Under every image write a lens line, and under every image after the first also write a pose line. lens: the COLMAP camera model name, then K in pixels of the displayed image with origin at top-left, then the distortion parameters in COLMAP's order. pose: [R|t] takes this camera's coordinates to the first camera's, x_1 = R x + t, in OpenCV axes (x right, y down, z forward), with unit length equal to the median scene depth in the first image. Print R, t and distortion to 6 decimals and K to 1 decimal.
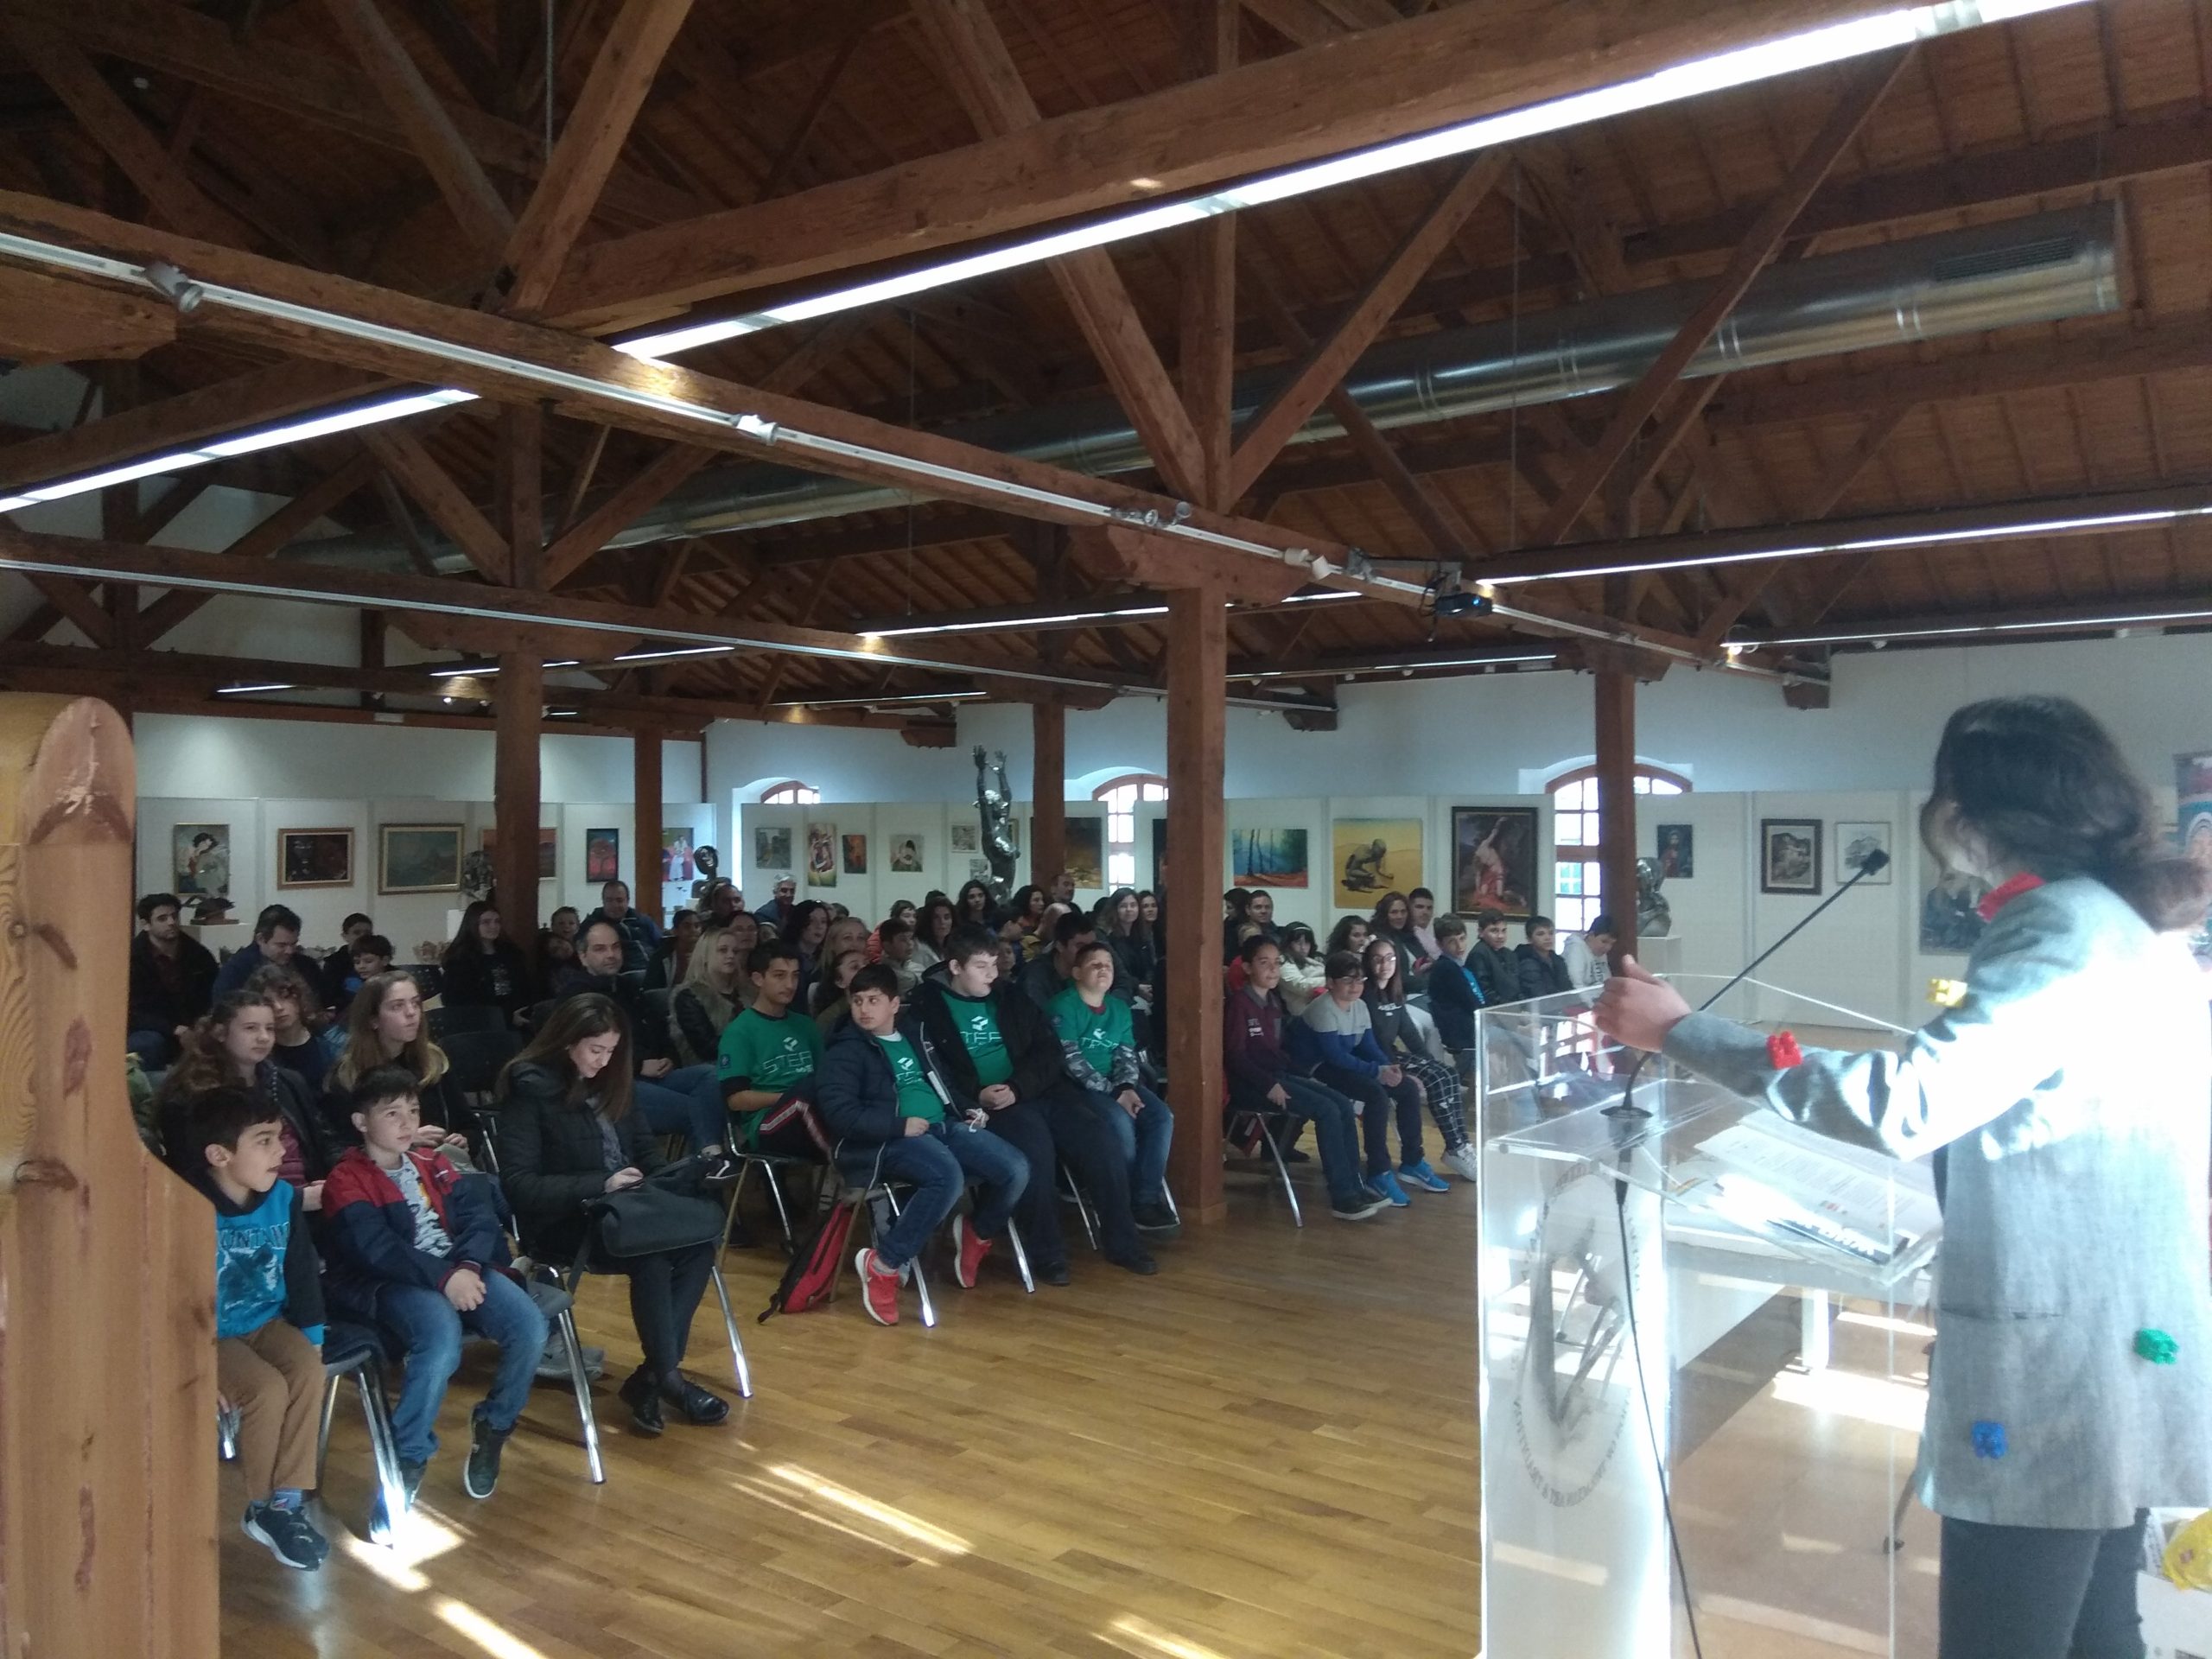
lens RADIAL K [[1715.0, 0, 1116.2], [0, 1715.0, 835.4], [0, 0, 1]] dist [0.129194, -0.200425]
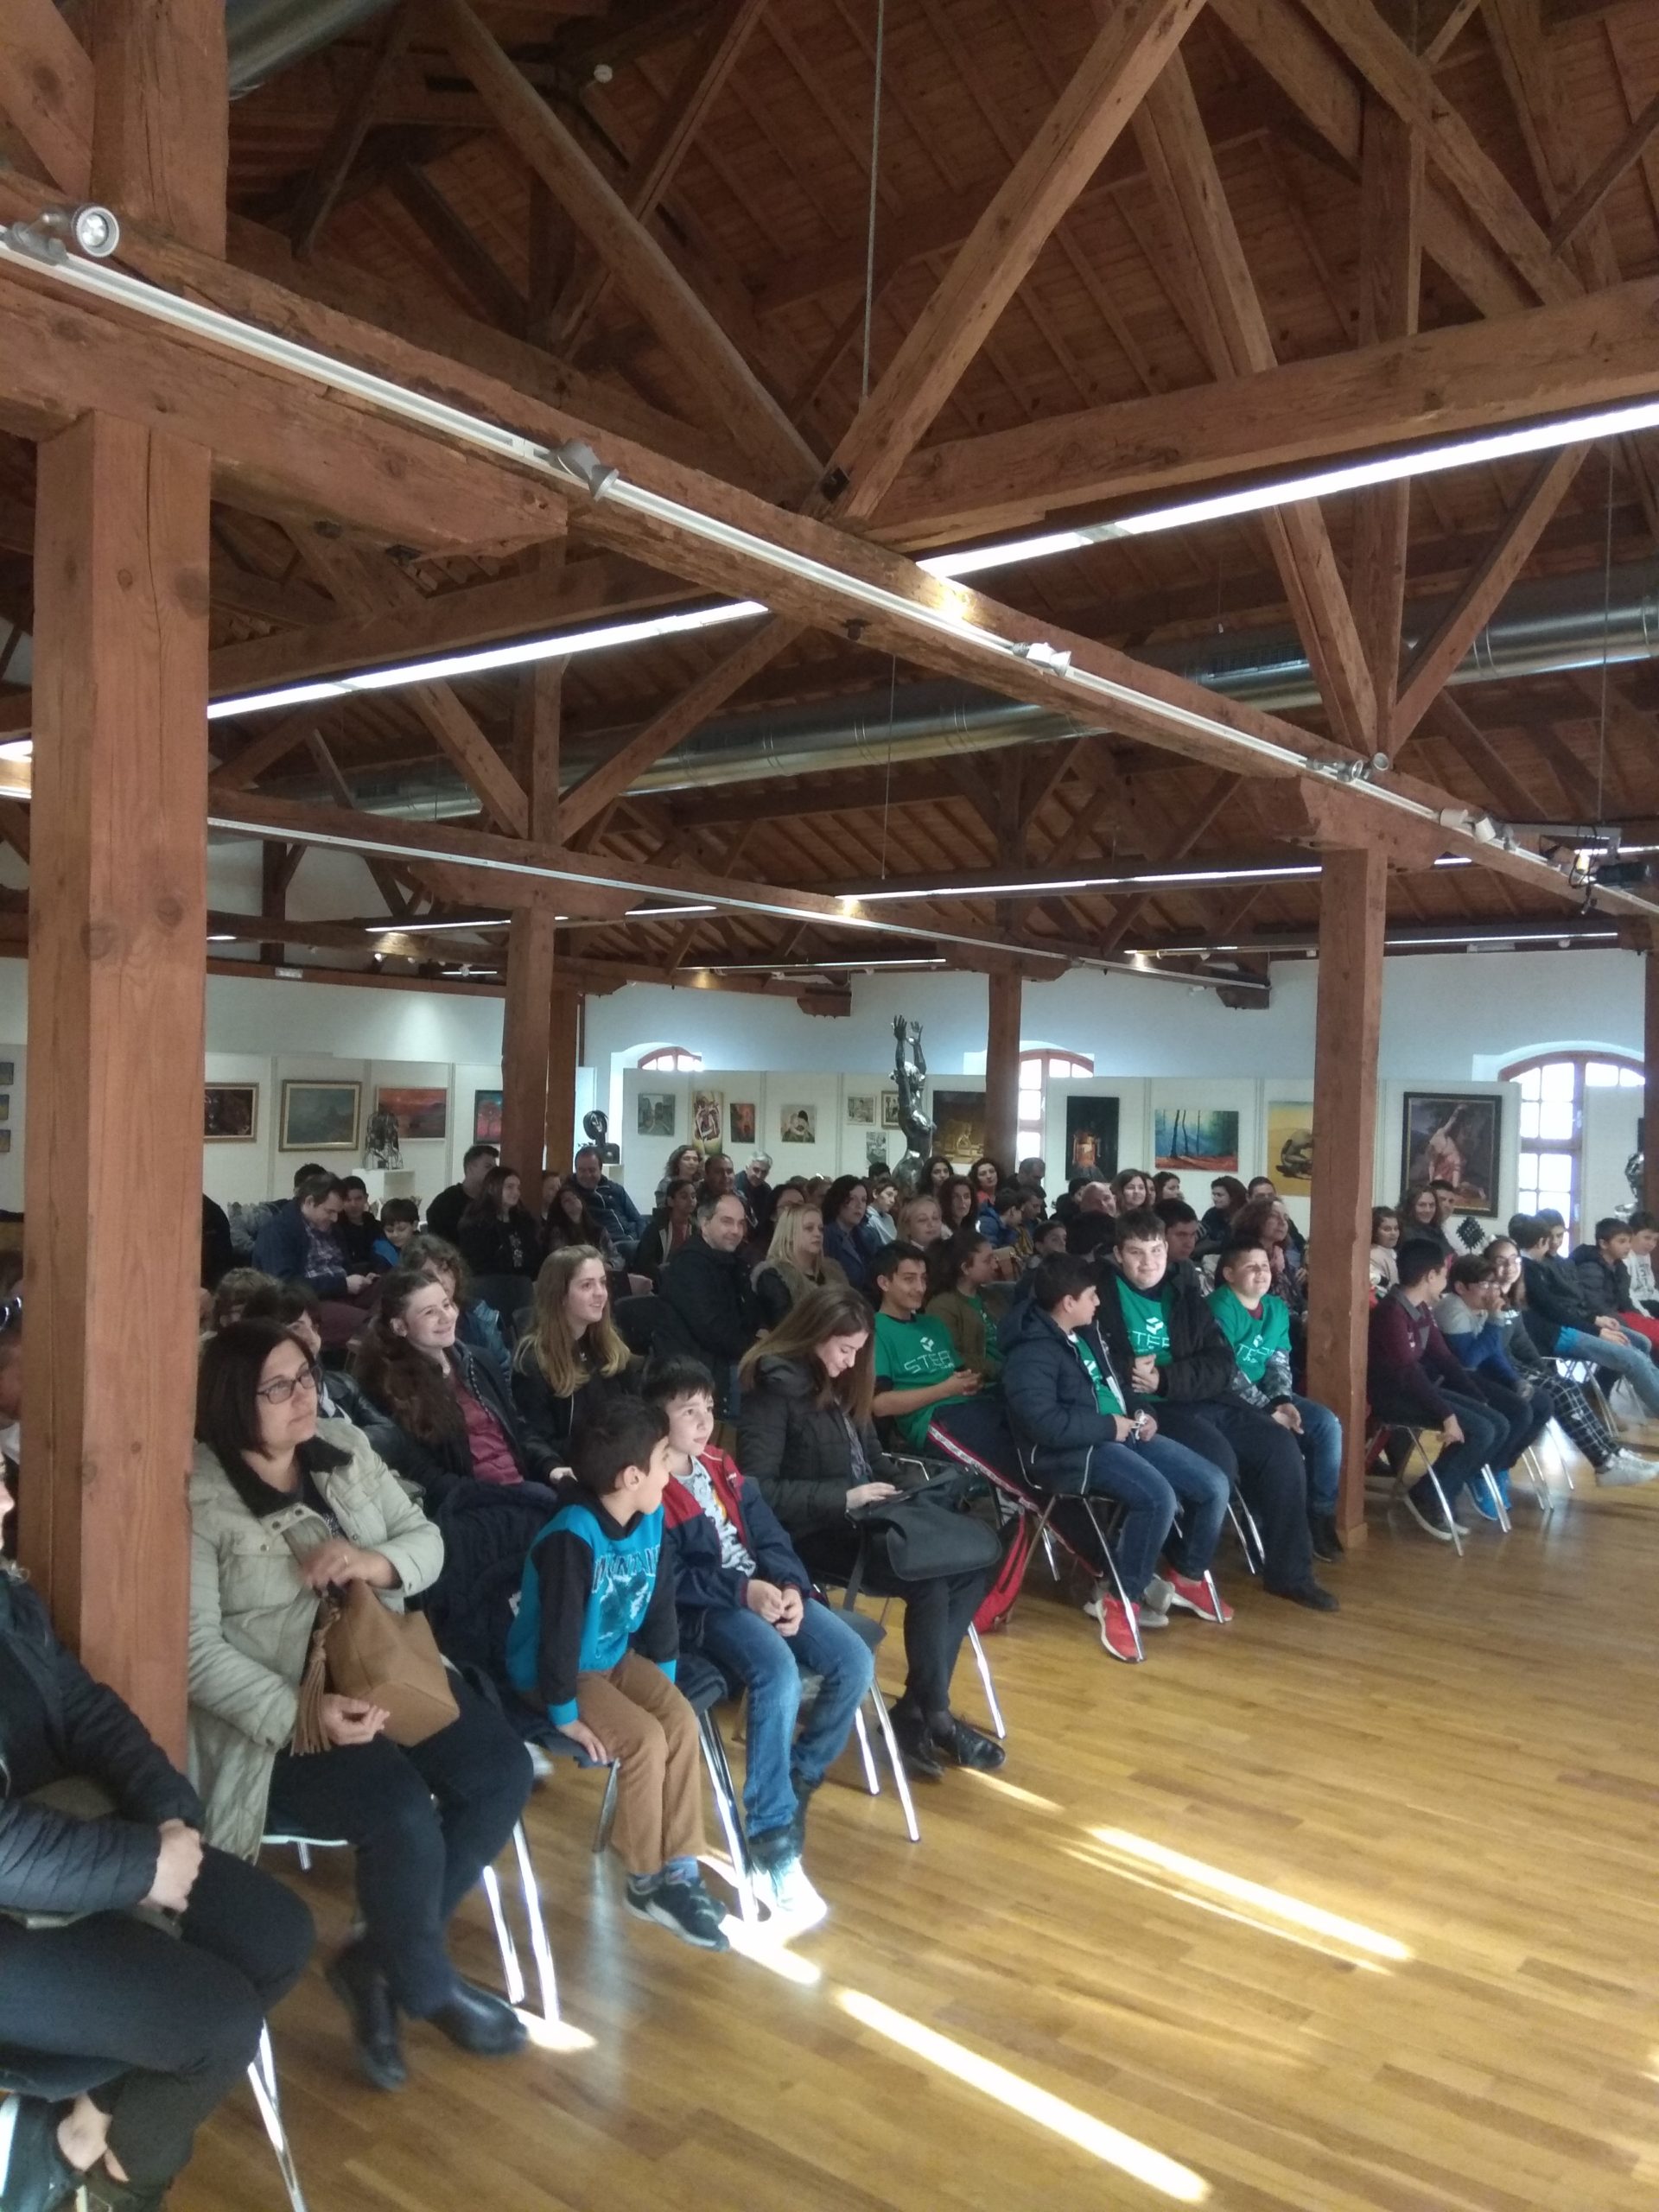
lens RADIAL K [[1715.0, 0, 829.5], [0, 1715.0, 1106.0], [0, 0, 1]] dist [0.129194, -0.200425]
pose [[0.999015, 0.027566, -0.034780, -0.225986], [-0.027593, 0.999619, -0.000298, -0.000026], [0.034759, 0.001257, 0.999395, 0.081668]]
